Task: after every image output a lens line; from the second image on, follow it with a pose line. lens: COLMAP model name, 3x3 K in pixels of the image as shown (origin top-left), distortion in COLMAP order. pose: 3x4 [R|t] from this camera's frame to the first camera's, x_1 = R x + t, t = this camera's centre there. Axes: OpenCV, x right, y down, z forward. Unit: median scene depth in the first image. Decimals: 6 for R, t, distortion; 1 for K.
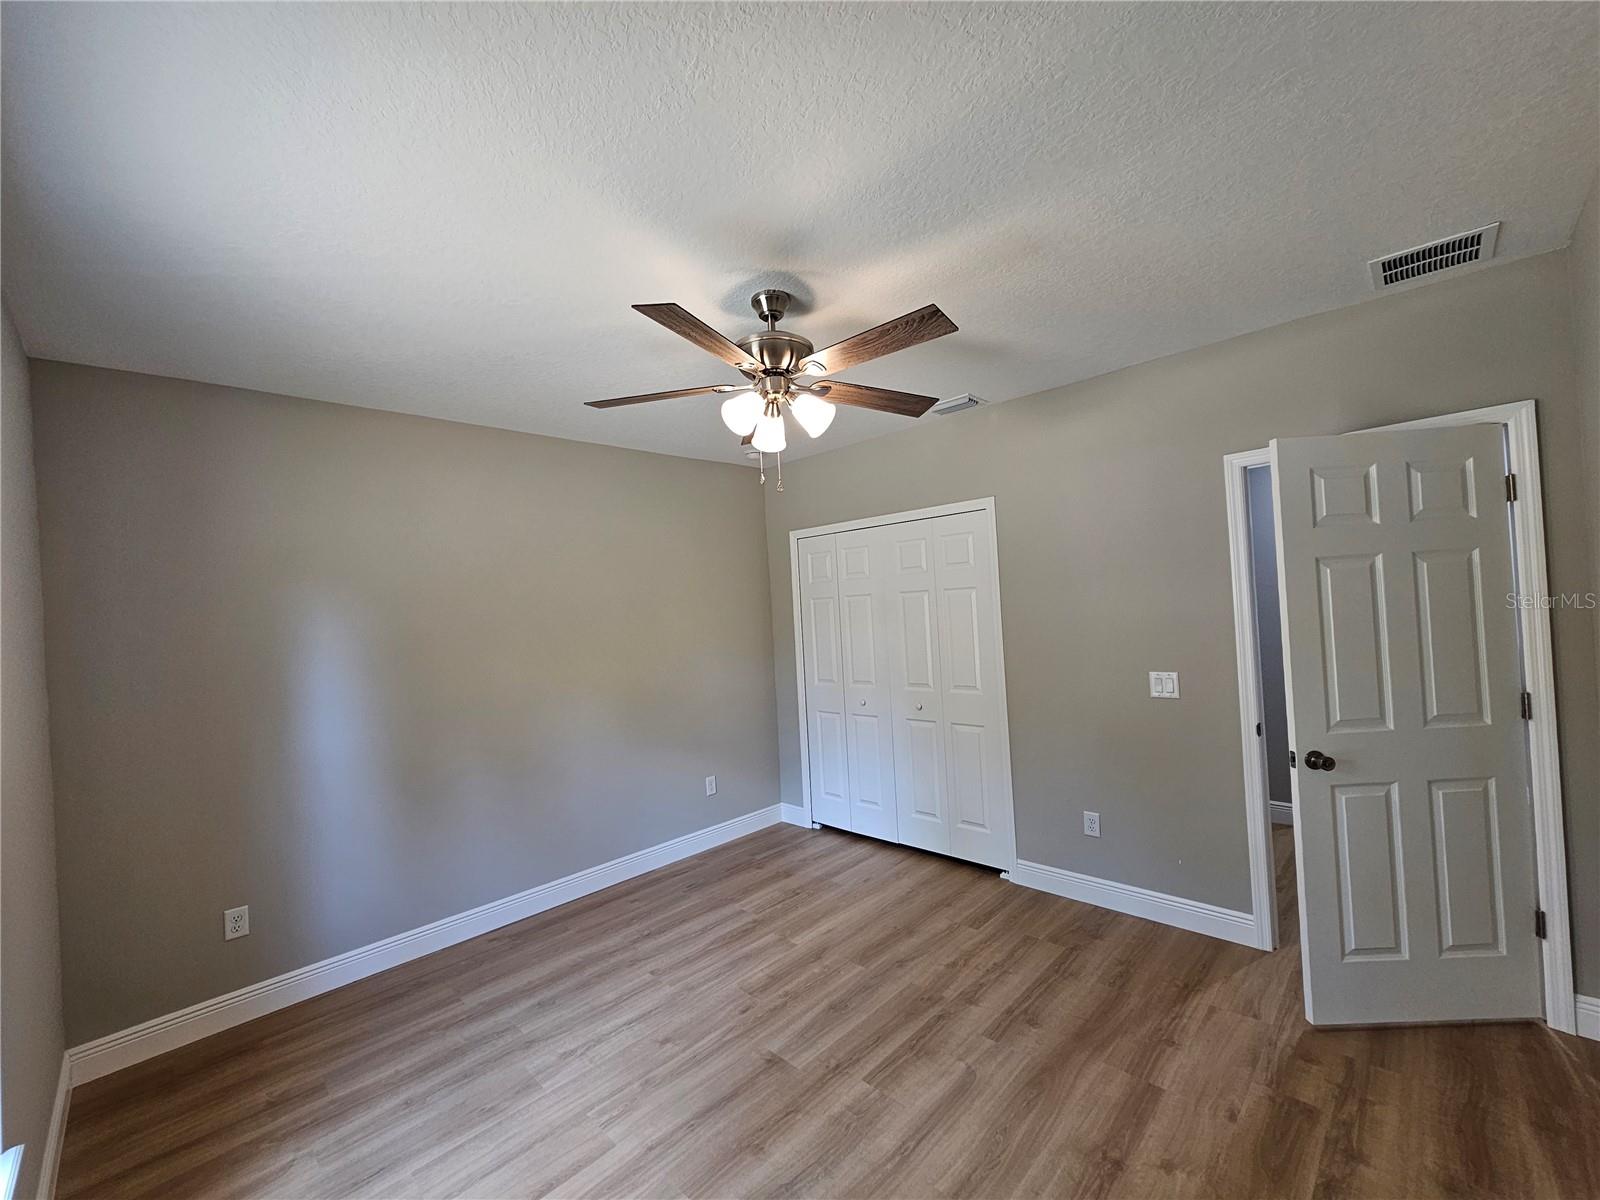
lens RADIAL K [[655.0, 0, 796.8], [0, 655.0, 601.3], [0, 0, 1]] dist [-0.003300, 0.001964]
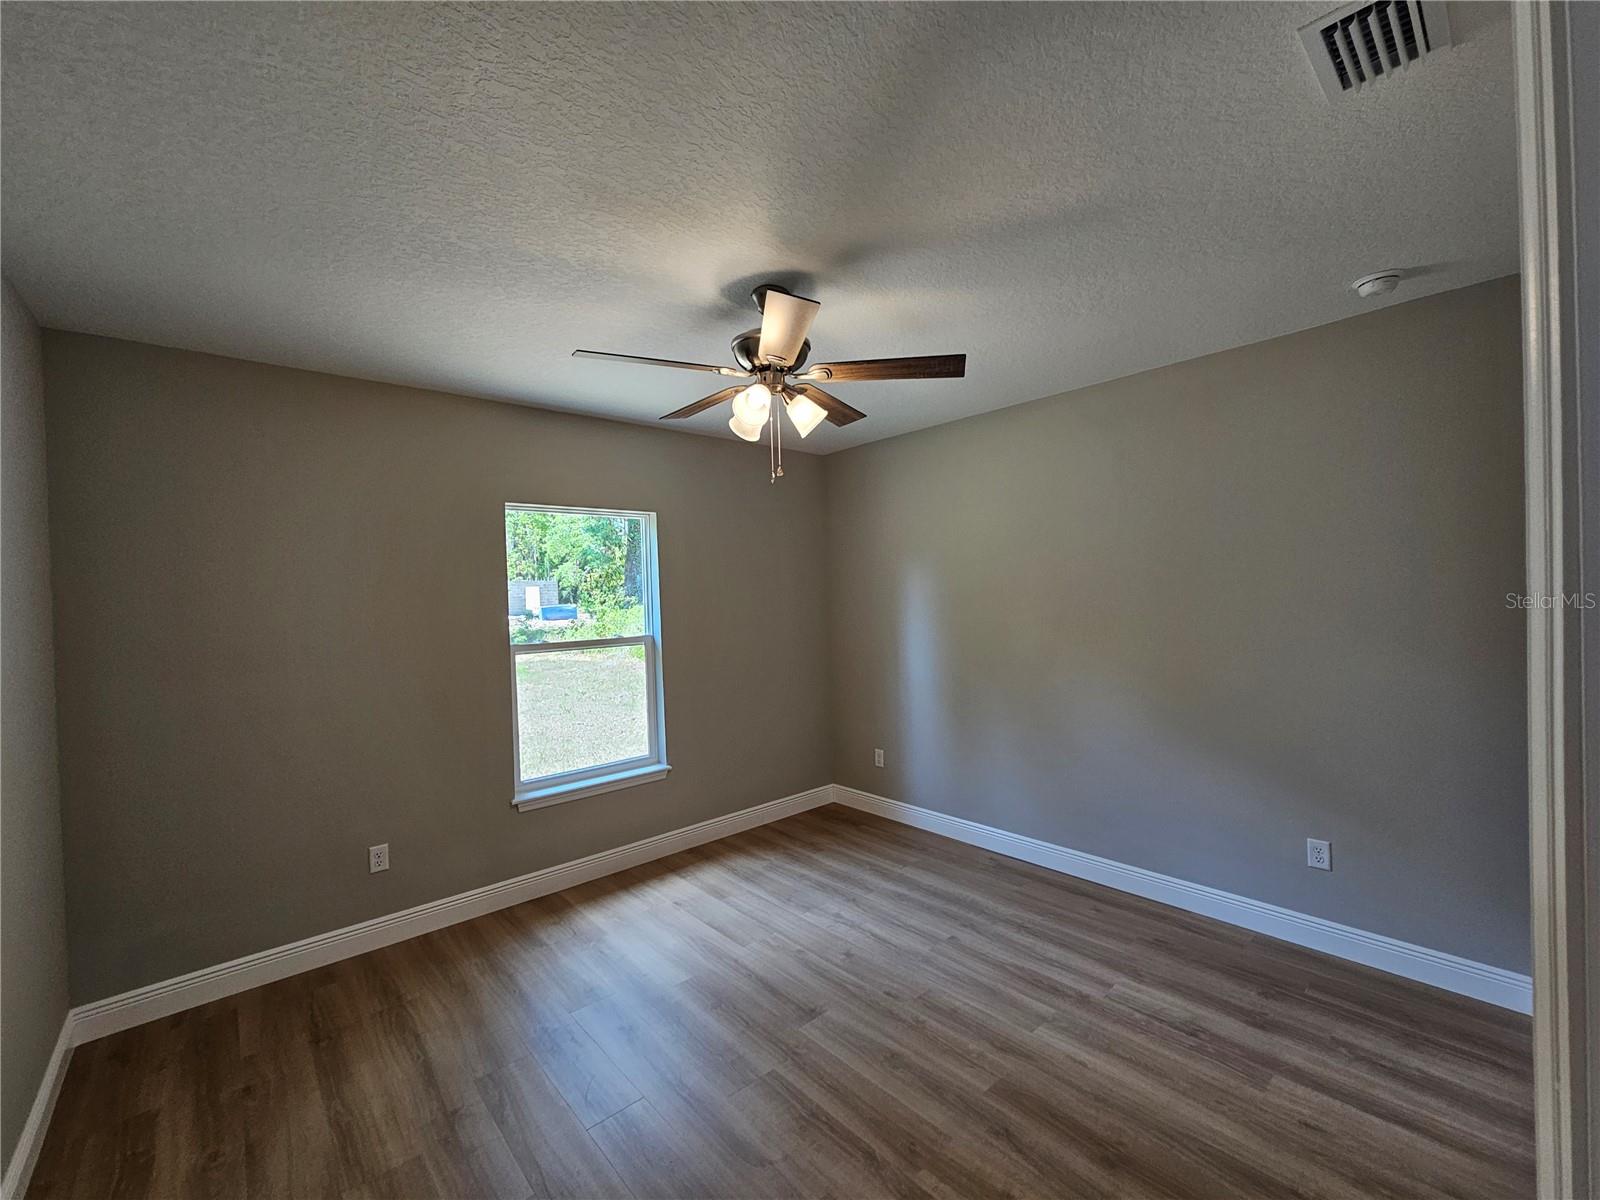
lens RADIAL K [[655.0, 0, 789.6], [0, 655.0, 598.3], [0, 0, 1]] dist [-0.003300, 0.001964]
pose [[-0.066748, 0.060814, -0.995915, 0.823868], [0.043161, 0.997382, 0.058011, -0.034383], [0.996836, -0.039113, -0.069198, 0.879612]]
